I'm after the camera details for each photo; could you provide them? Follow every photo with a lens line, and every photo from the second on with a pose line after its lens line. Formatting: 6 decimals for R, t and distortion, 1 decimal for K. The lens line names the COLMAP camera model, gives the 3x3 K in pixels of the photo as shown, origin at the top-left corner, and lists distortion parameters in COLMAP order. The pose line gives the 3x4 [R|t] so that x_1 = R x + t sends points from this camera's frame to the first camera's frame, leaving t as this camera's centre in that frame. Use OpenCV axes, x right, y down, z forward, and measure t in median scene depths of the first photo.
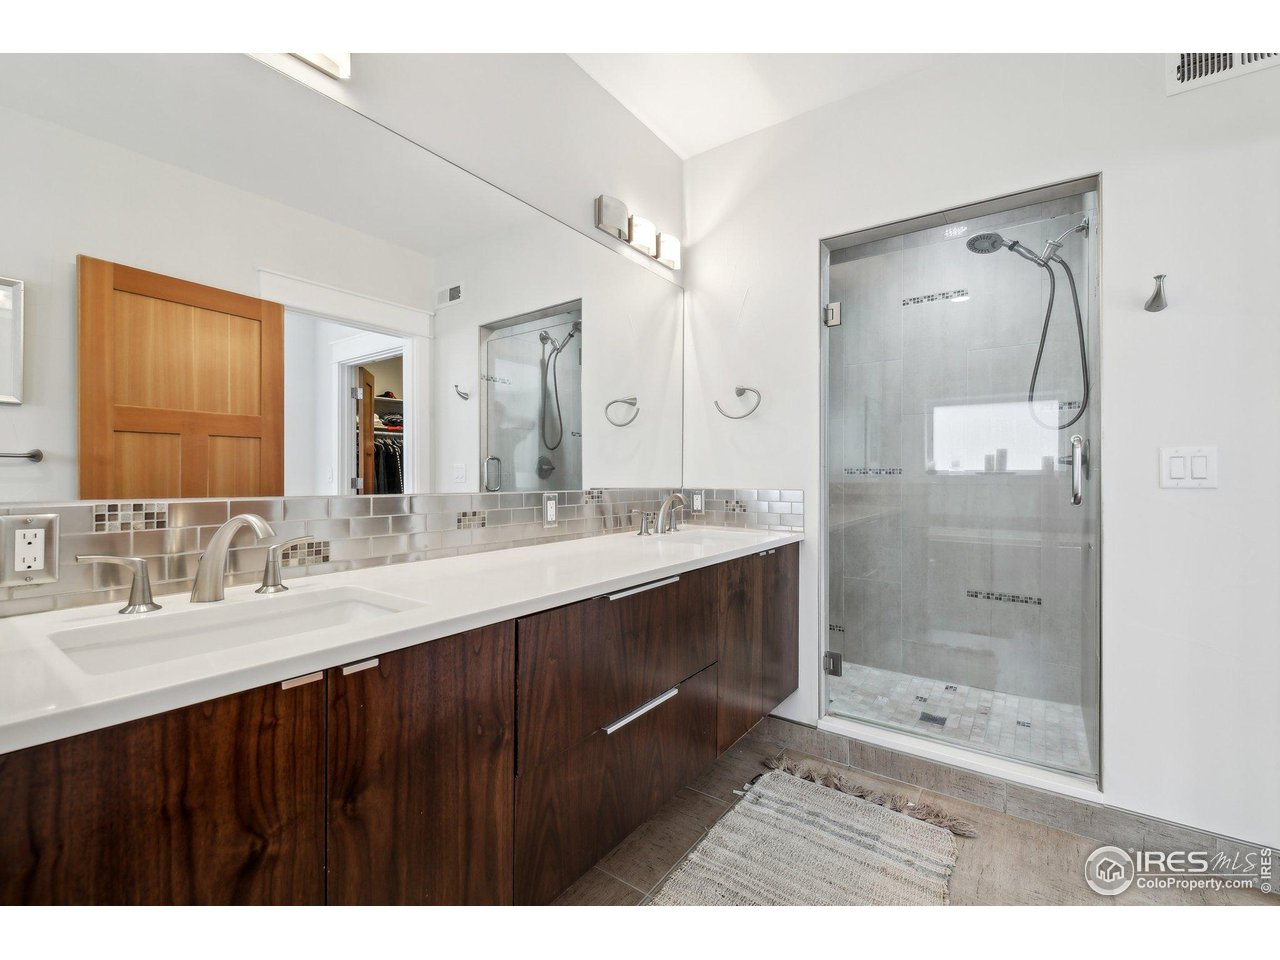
lens RADIAL K [[563.7, 0, 638.6], [0, 563.7, 472.5], [0, 0, 1]] dist [-0.006879, -0.003434]
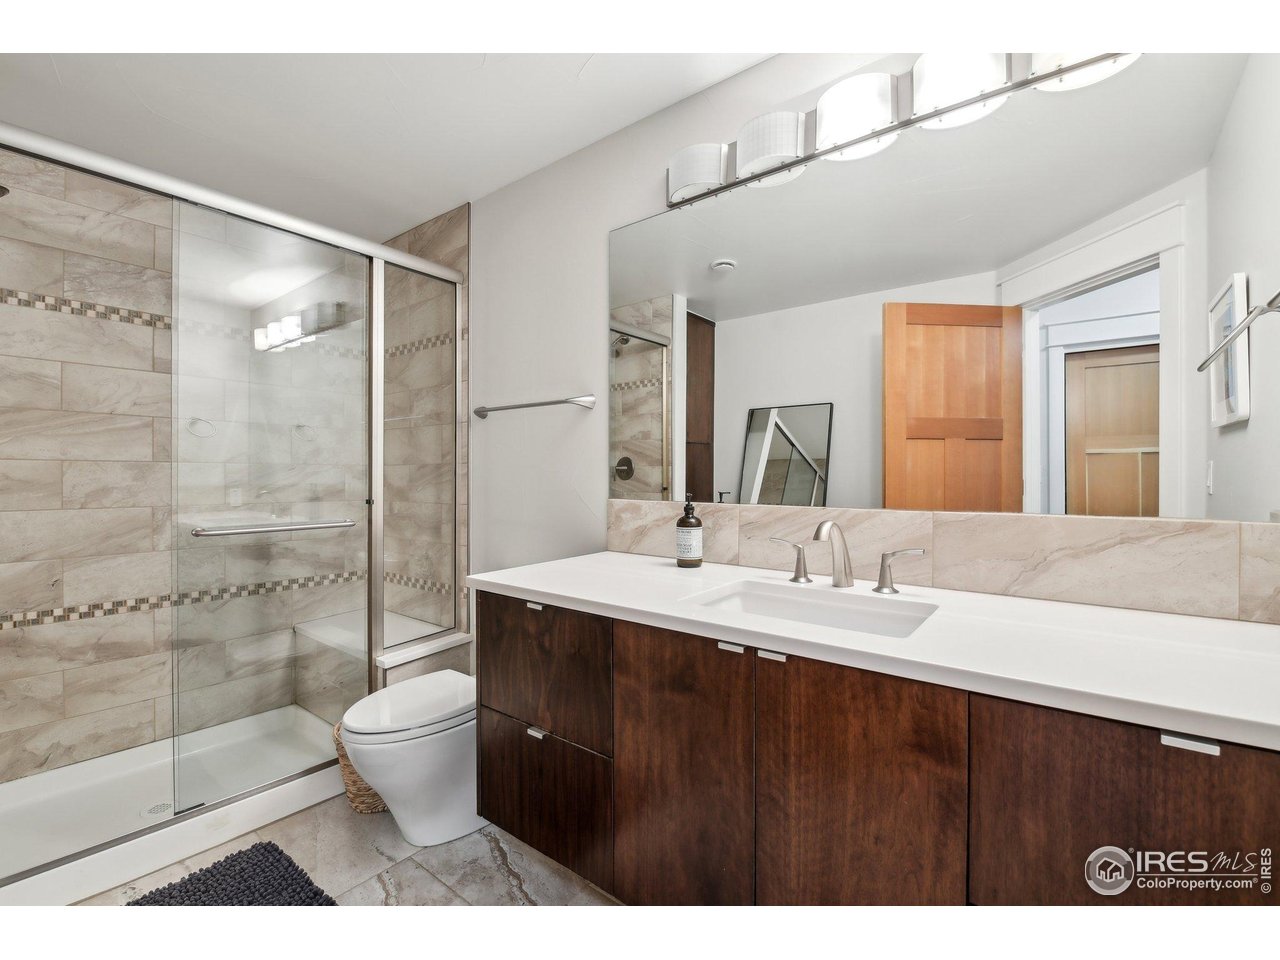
lens RADIAL K [[563.7, 0, 652.0], [0, 563.7, 483.2], [0, 0, 1]] dist [-0.006879, -0.003434]
pose [[-0.065464, -0.000831, -0.997855, 0.792373], [0.012775, 0.999917, -0.001671, -0.012149], [0.997773, -0.012857, -0.065448, 0.992491]]
